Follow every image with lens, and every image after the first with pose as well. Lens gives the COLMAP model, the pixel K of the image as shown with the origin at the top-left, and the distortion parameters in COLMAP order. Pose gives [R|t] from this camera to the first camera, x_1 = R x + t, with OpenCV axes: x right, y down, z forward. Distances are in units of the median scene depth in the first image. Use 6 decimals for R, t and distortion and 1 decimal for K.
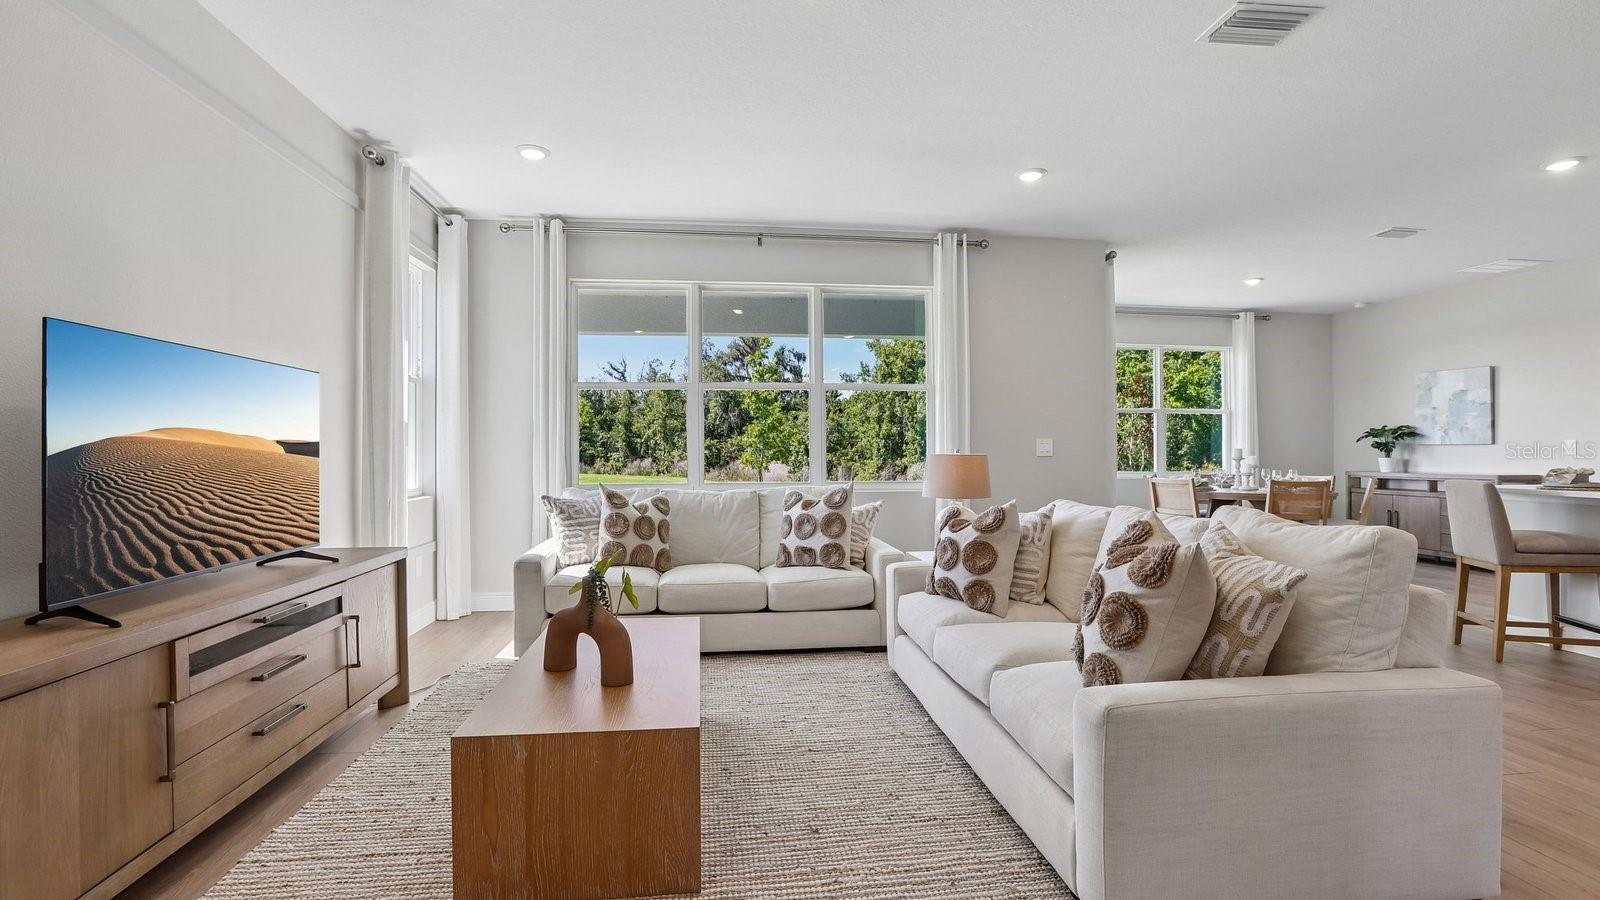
lens RADIAL K [[743.4, 0, 783.8], [0, 743.4, 444.5], [0, 0, 1]] dist [-0.031747, 0.008103]
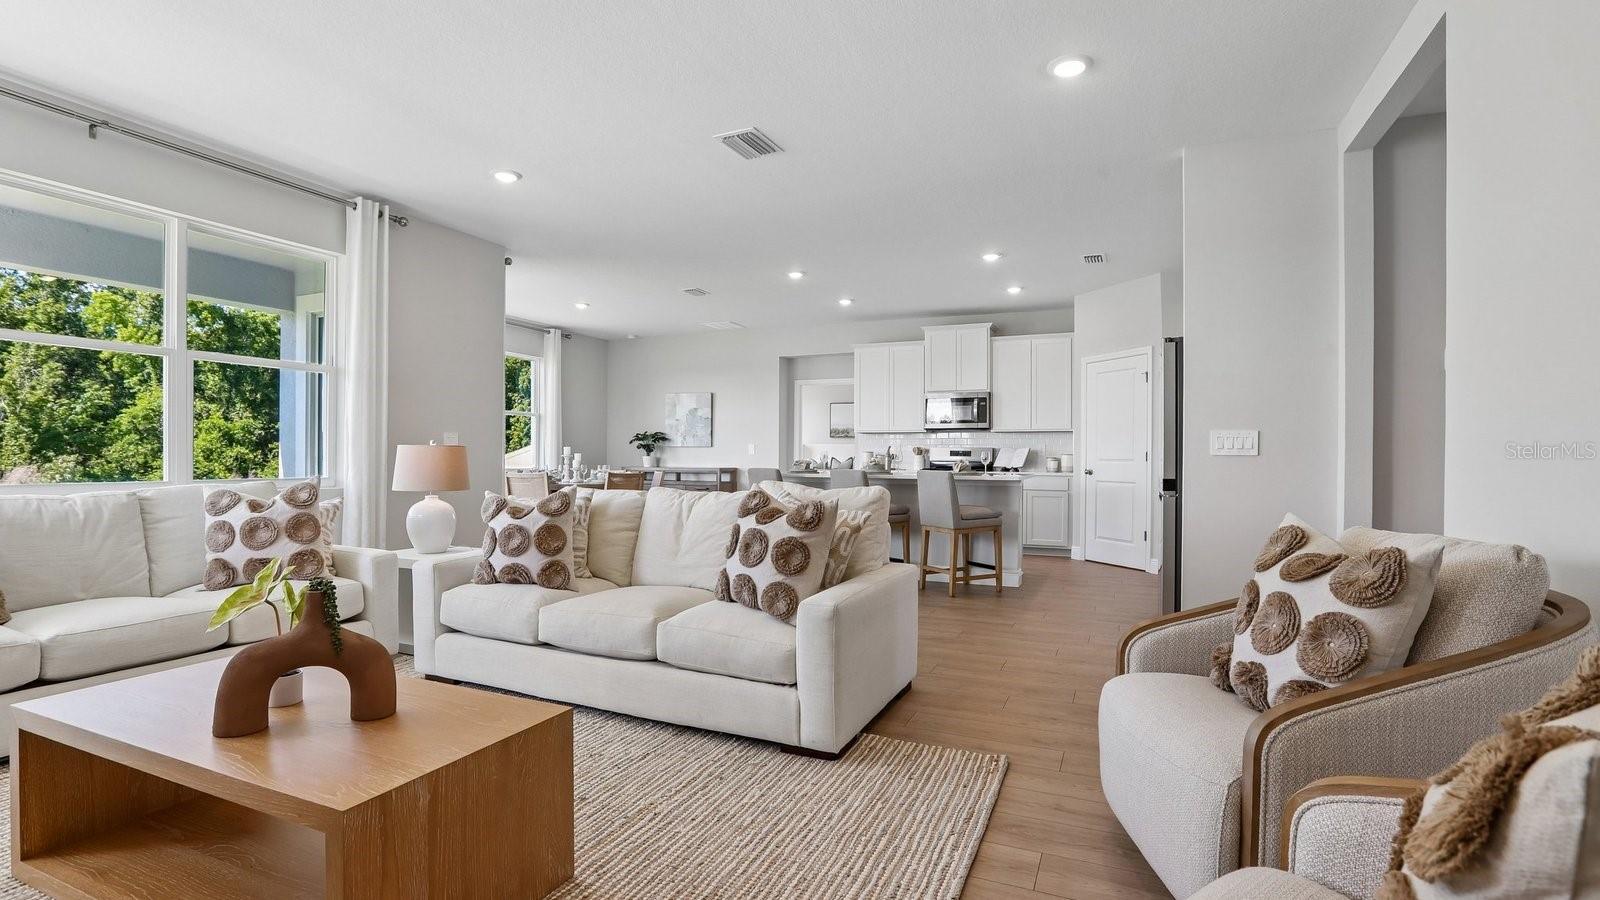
lens RADIAL K [[743.4, 0, 829.1], [0, 743.4, 452.8], [0, 0, 1]] dist [-0.031747, 0.008103]
pose [[0.501090, 0.008705, 0.865352, -0.190495], [-0.016213, 0.999868, -0.000670, 0.008895], [-0.865244, -0.013694, 0.501165, 0.051621]]
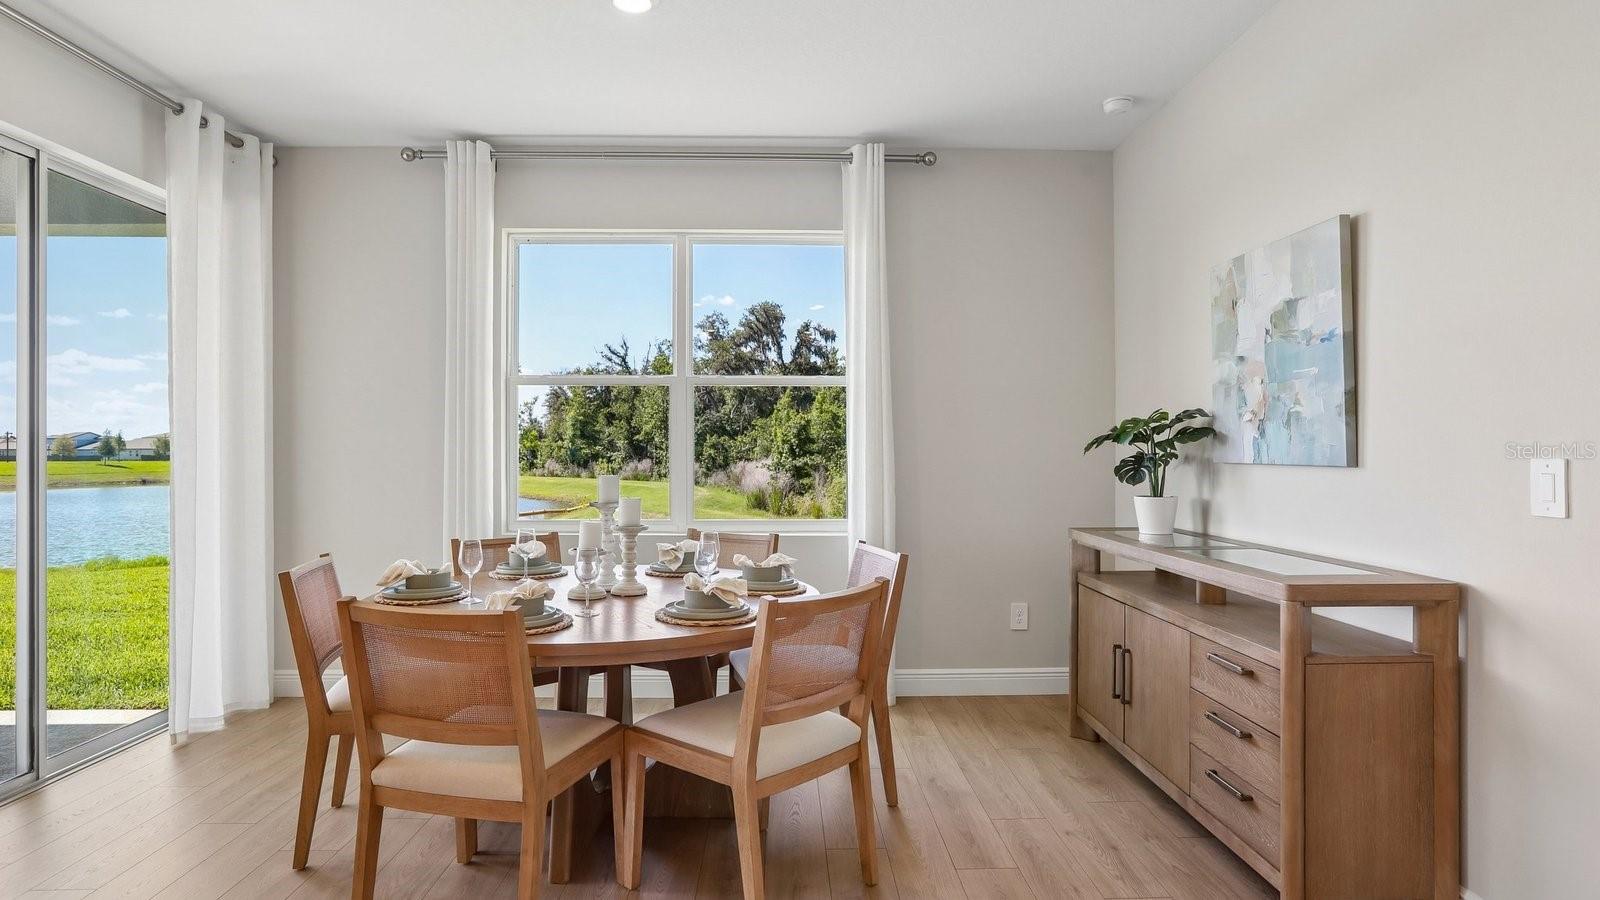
lens RADIAL K [[842.2, 0, 802.4], [0, 842.2, 443.7], [0, 0, 1]] dist [-0.001752, -0.000284]
pose [[0.992775, 0.002389, -0.119968, 0.785763], [-0.002153, 0.999995, 0.002096, -0.010491], [0.119973, -0.001822, 0.992776, 0.614424]]
